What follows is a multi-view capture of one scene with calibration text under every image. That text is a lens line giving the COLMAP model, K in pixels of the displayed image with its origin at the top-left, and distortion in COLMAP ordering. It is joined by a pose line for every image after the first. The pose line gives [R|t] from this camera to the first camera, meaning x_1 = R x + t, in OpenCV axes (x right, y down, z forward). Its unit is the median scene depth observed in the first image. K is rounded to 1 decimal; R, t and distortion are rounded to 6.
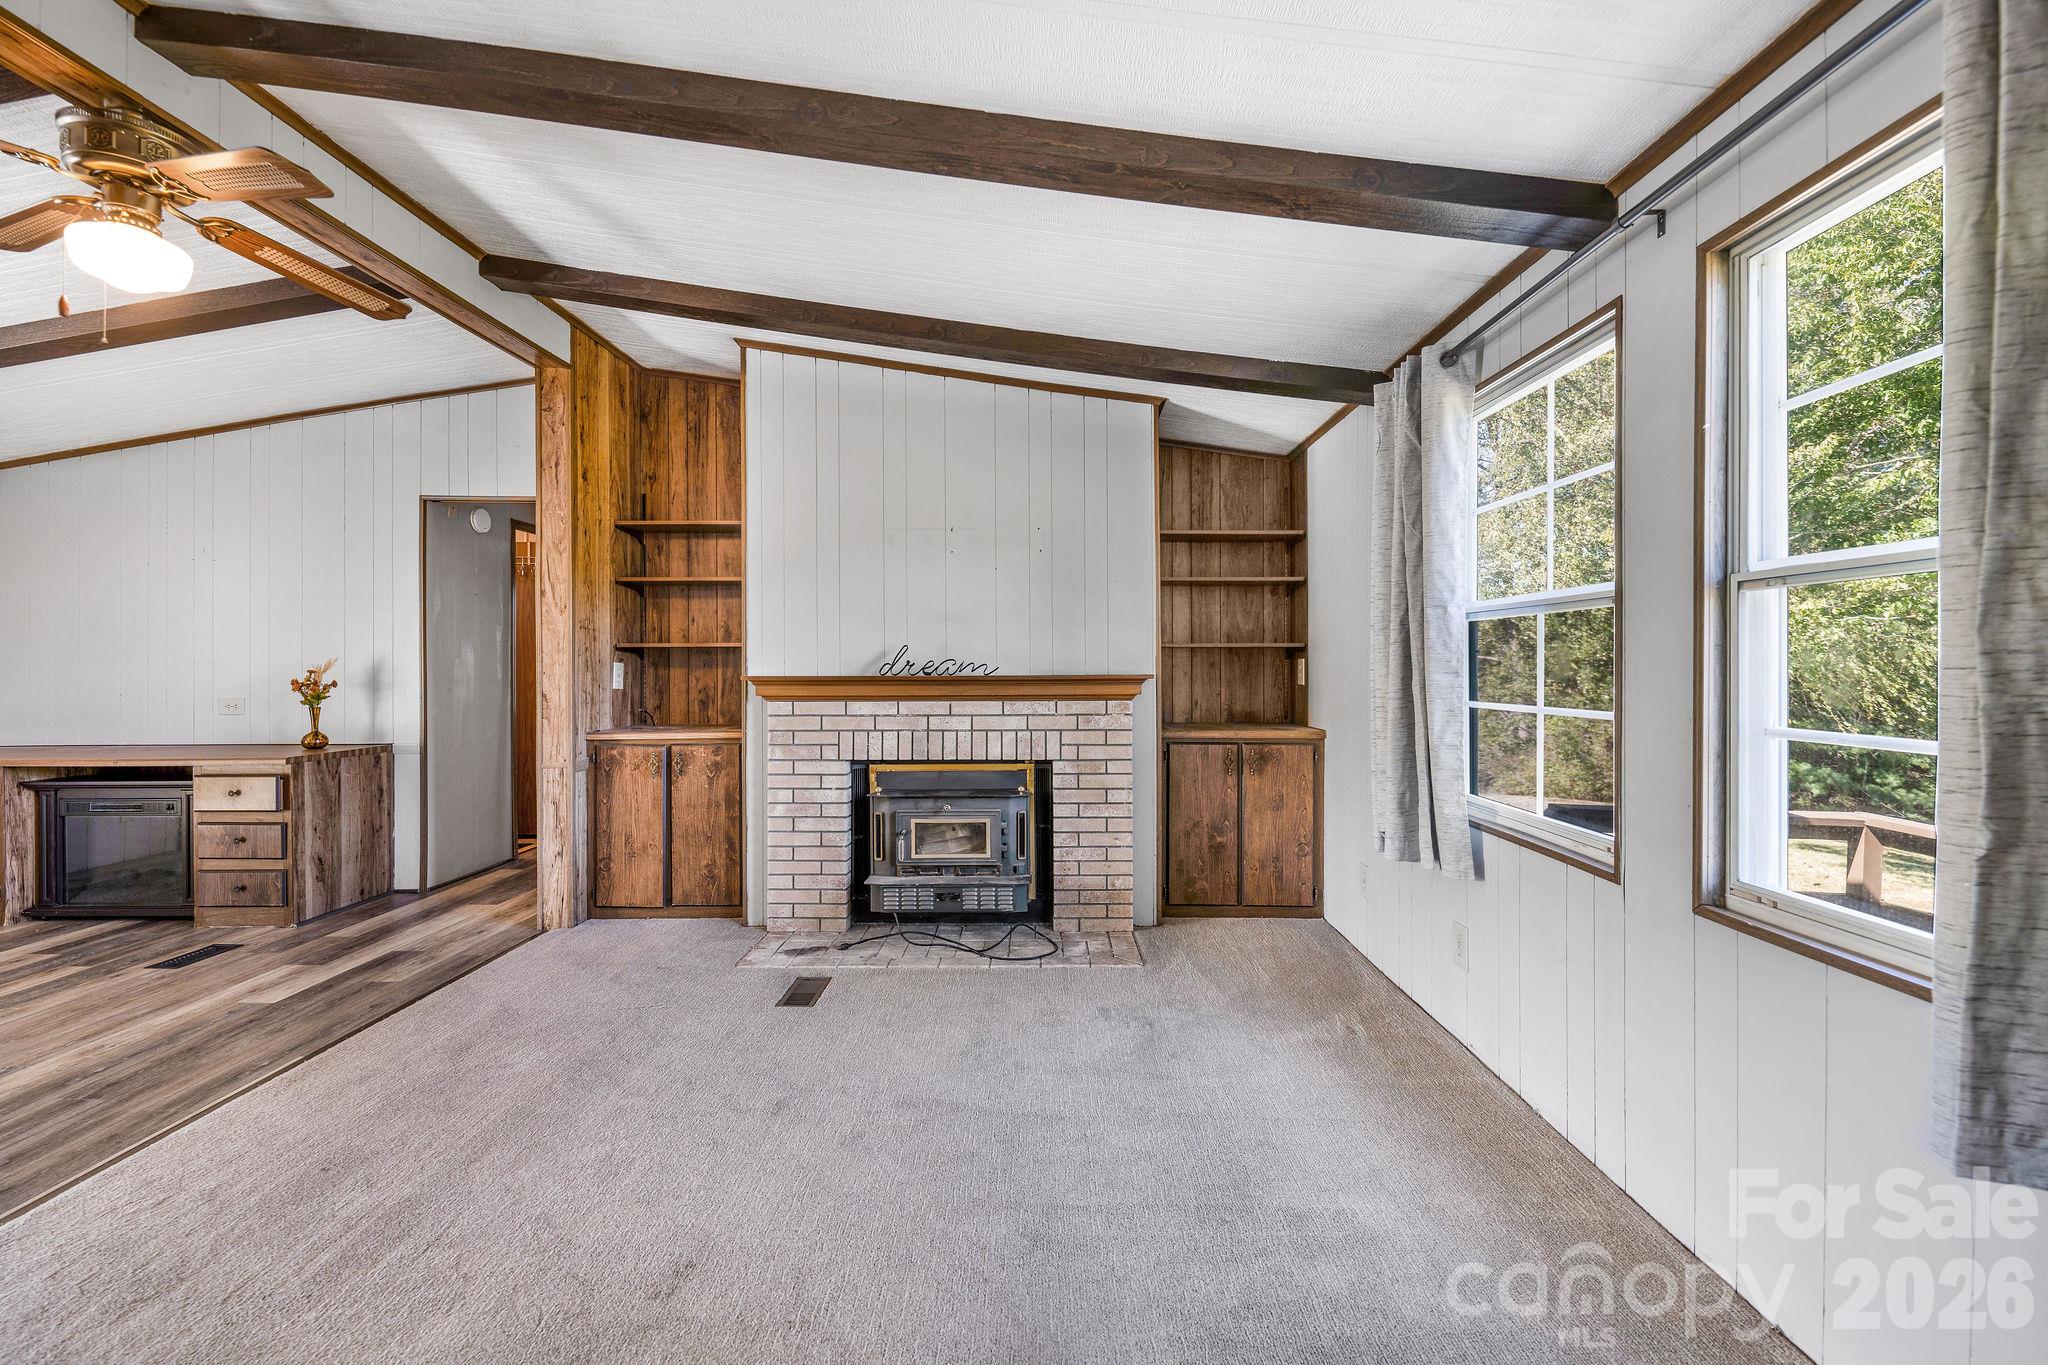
lens RADIAL K [[826.2, 0, 1011.0], [0, 826.2, 672.2], [0, 0, 1]] dist [-0.002391, -0.002472]
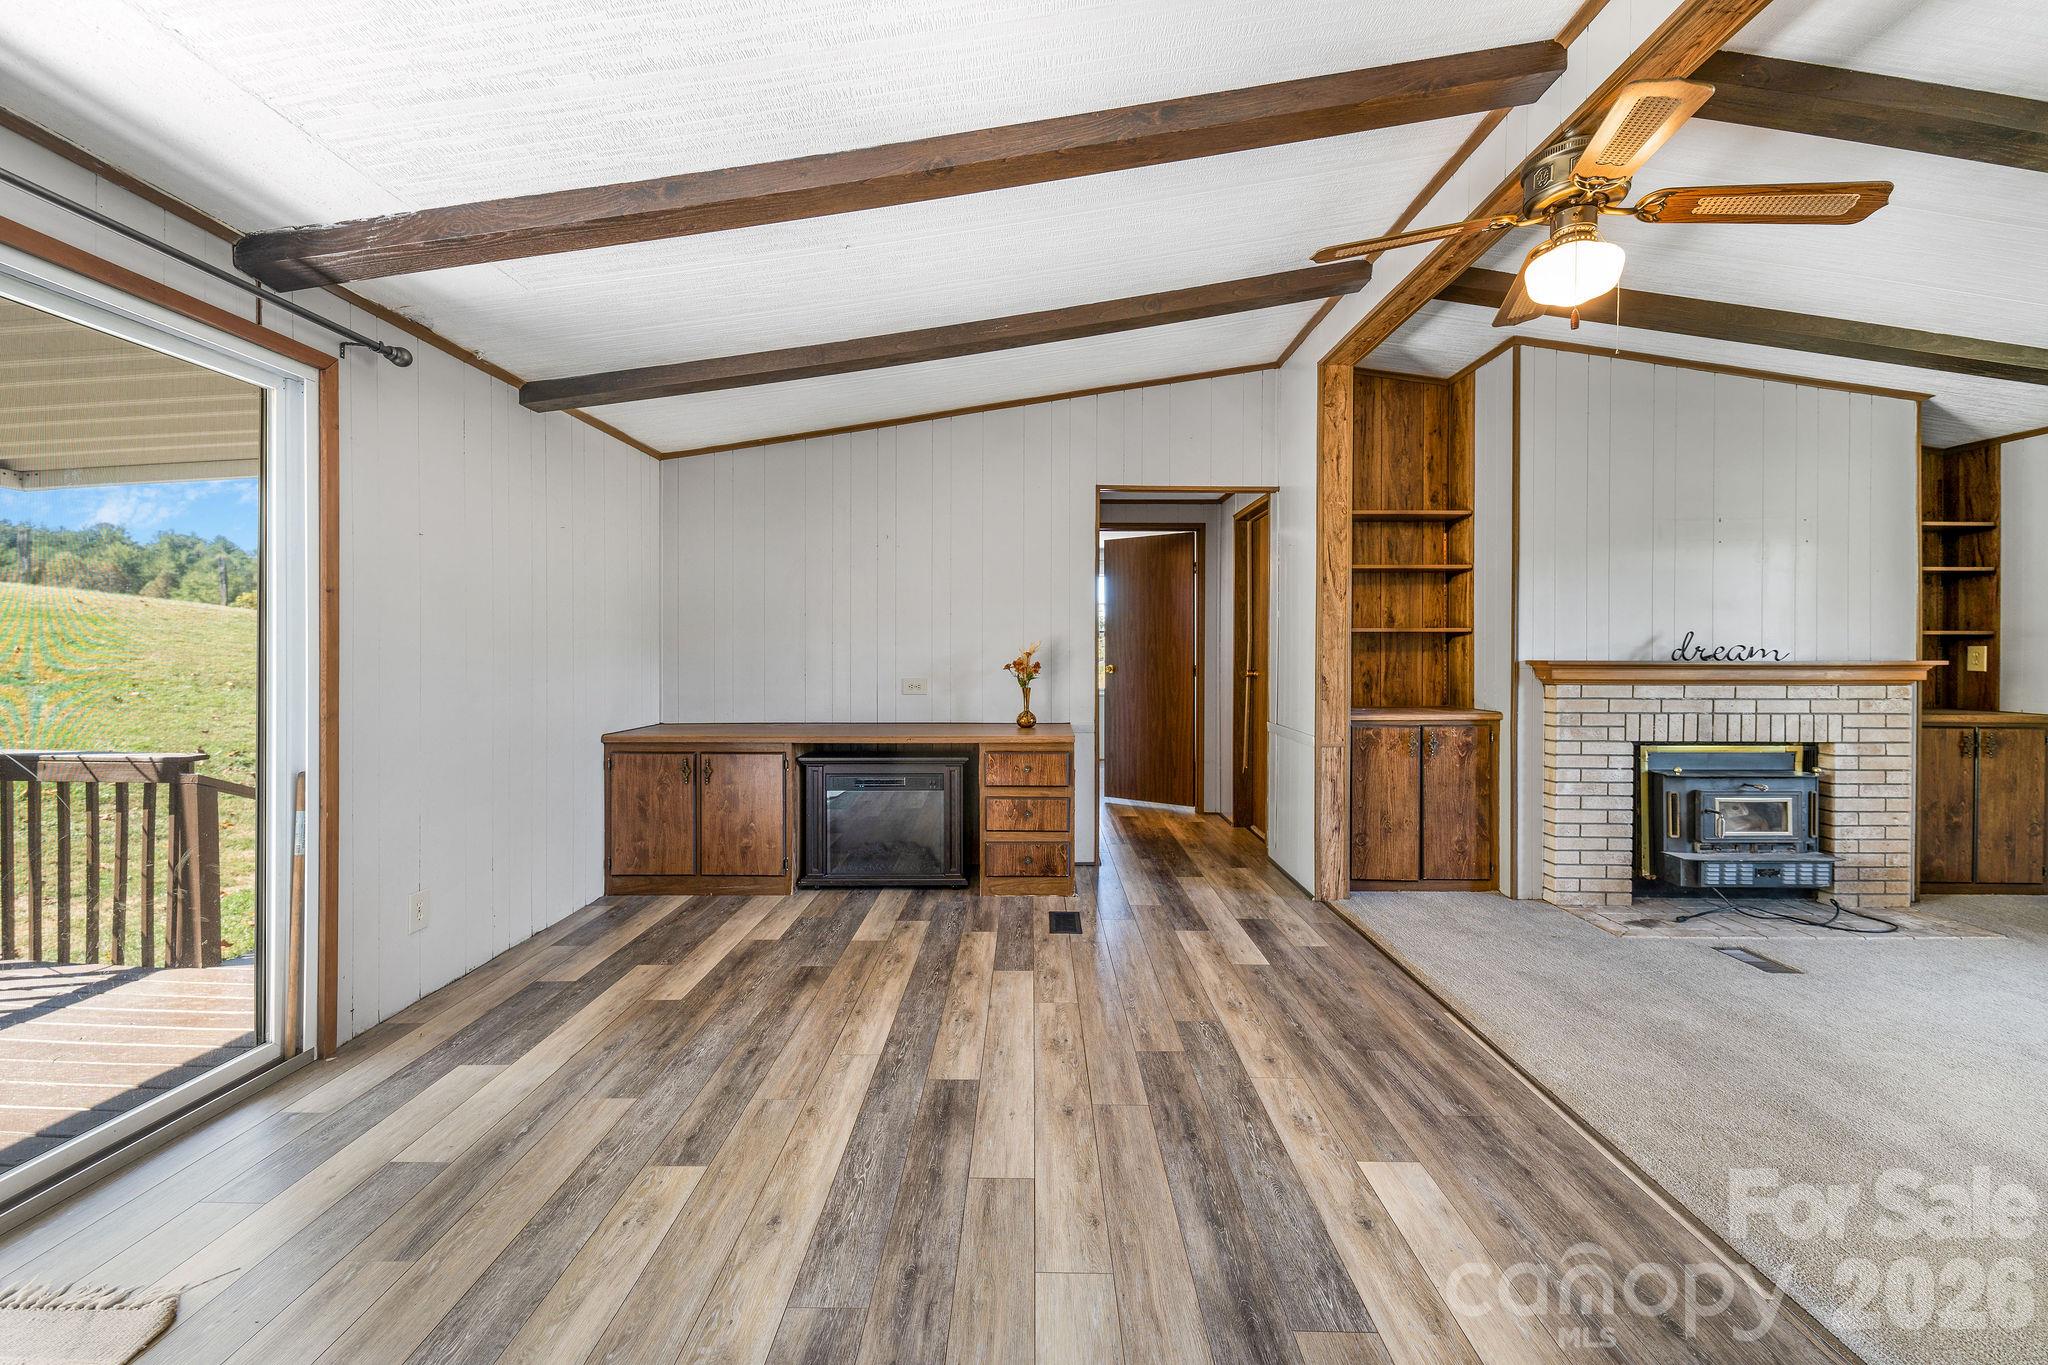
lens RADIAL K [[826.2, 0, 1000.9], [0, 826.2, 658.9], [0, 0, 1]] dist [-0.002391, -0.002472]
pose [[0.999684, 0.004943, -0.024666, -0.954205], [-0.004801, 0.999972, 0.005799, -0.000074], [0.024694, -0.005679, 0.999679, -0.060458]]
